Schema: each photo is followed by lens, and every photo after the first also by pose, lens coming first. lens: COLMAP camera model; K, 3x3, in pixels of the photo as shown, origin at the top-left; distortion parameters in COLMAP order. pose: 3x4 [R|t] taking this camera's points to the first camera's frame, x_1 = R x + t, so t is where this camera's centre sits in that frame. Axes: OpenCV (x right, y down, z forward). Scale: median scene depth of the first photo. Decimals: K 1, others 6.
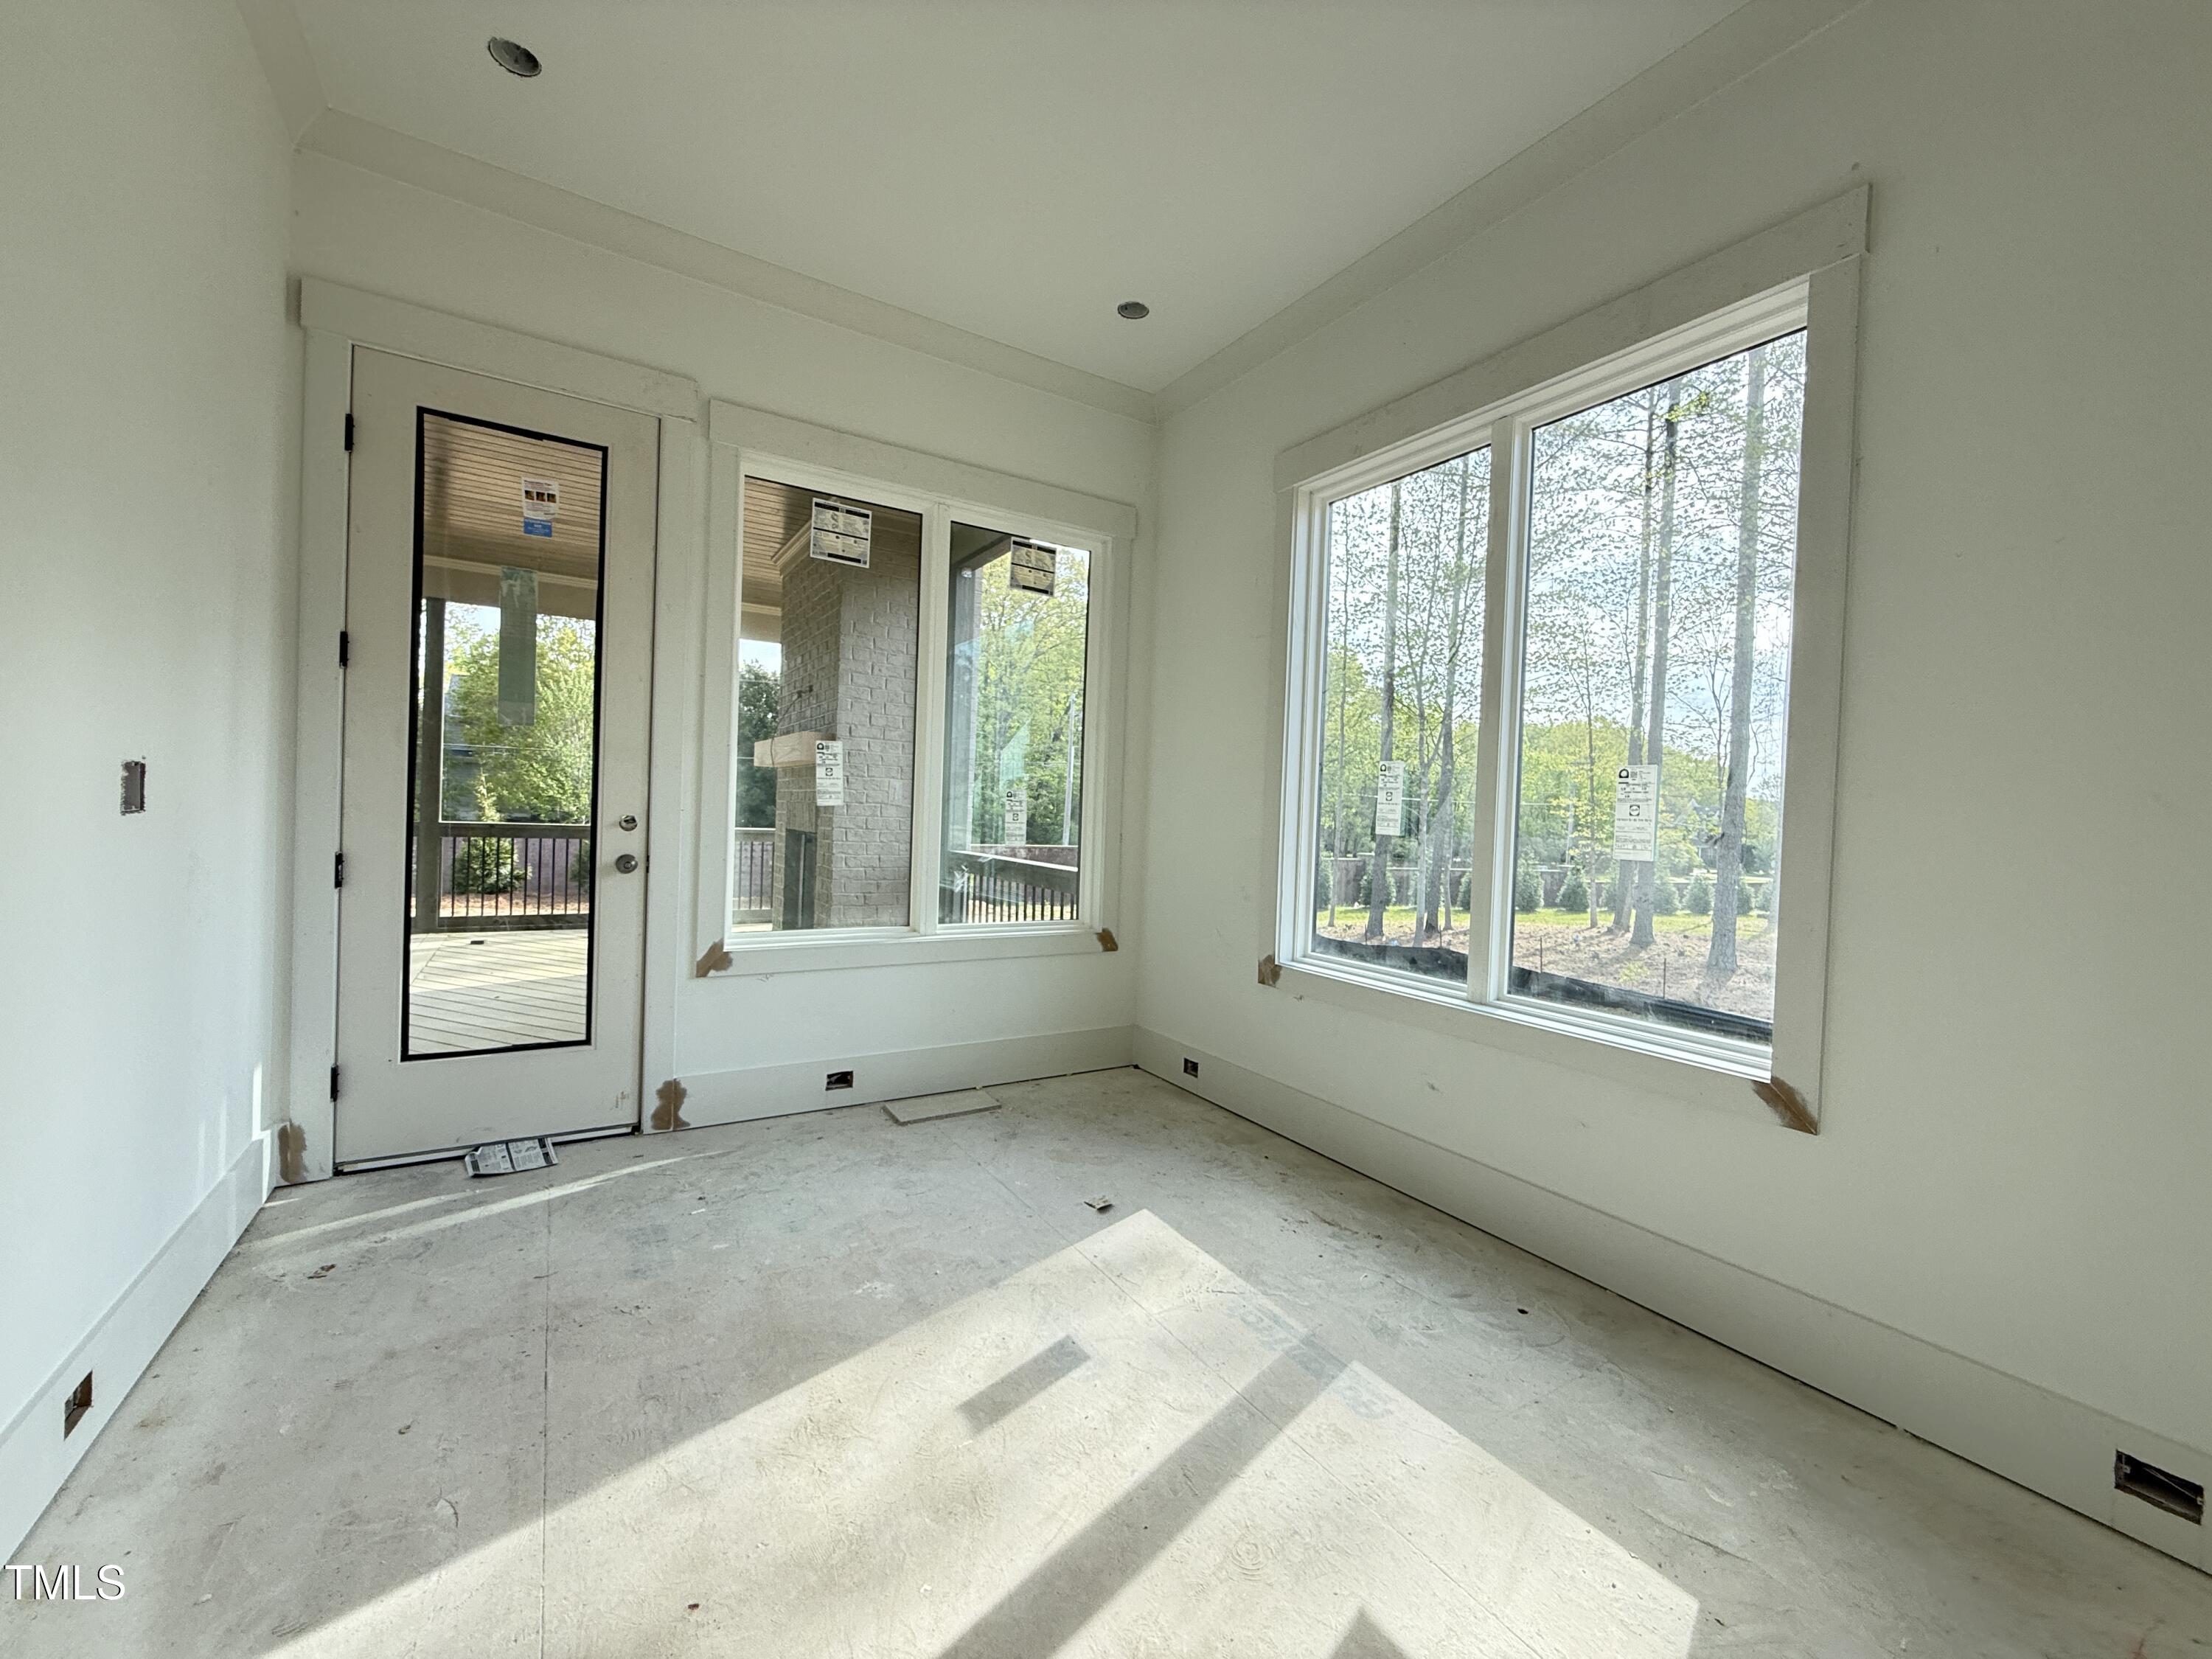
lens RADIAL K [[877.8, 0, 1108.3], [0, 877.8, 827.3], [0, 0, 1]] dist [-0.000683, 0.000509]
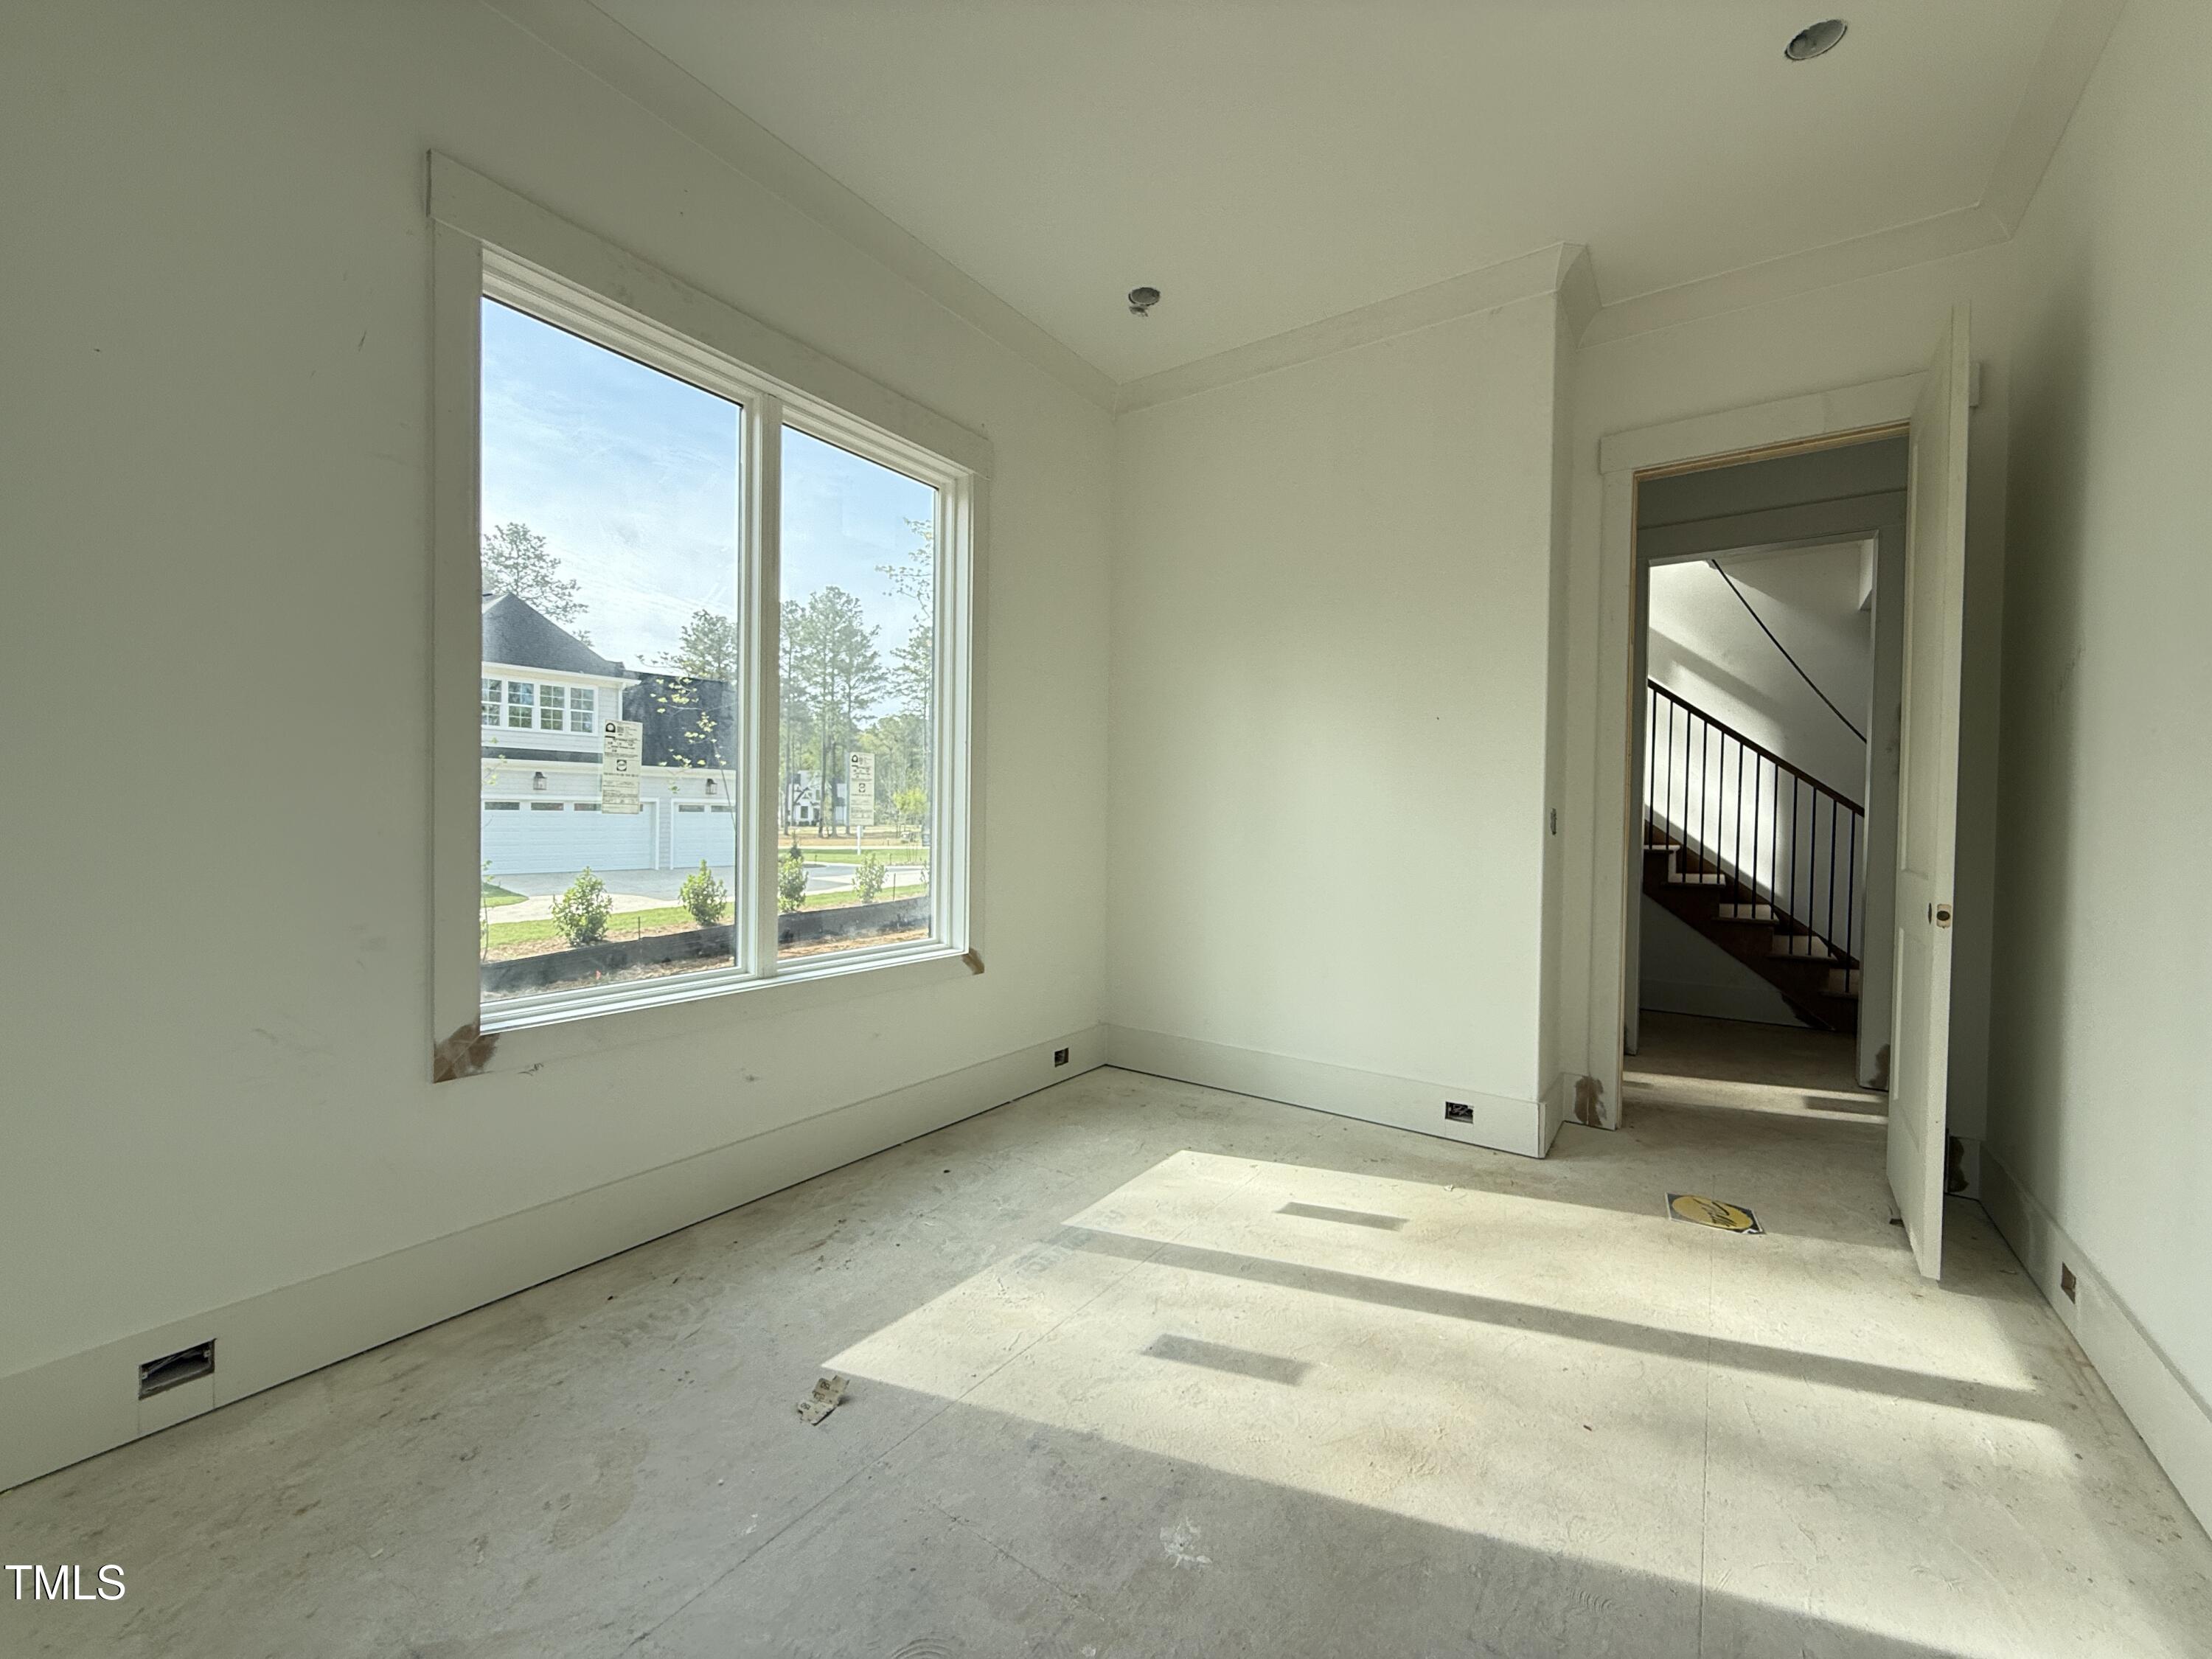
lens RADIAL K [[877.8, 0, 1096.6], [0, 877.8, 827.0], [0, 0, 1]] dist [-0.000683, 0.000509]
pose [[-0.374882, -0.060897, 0.925070, -0.820148], [-0.015038, 0.998108, 0.059611, -0.049089], [-0.926951, 0.008436, -0.375089, 1.308466]]
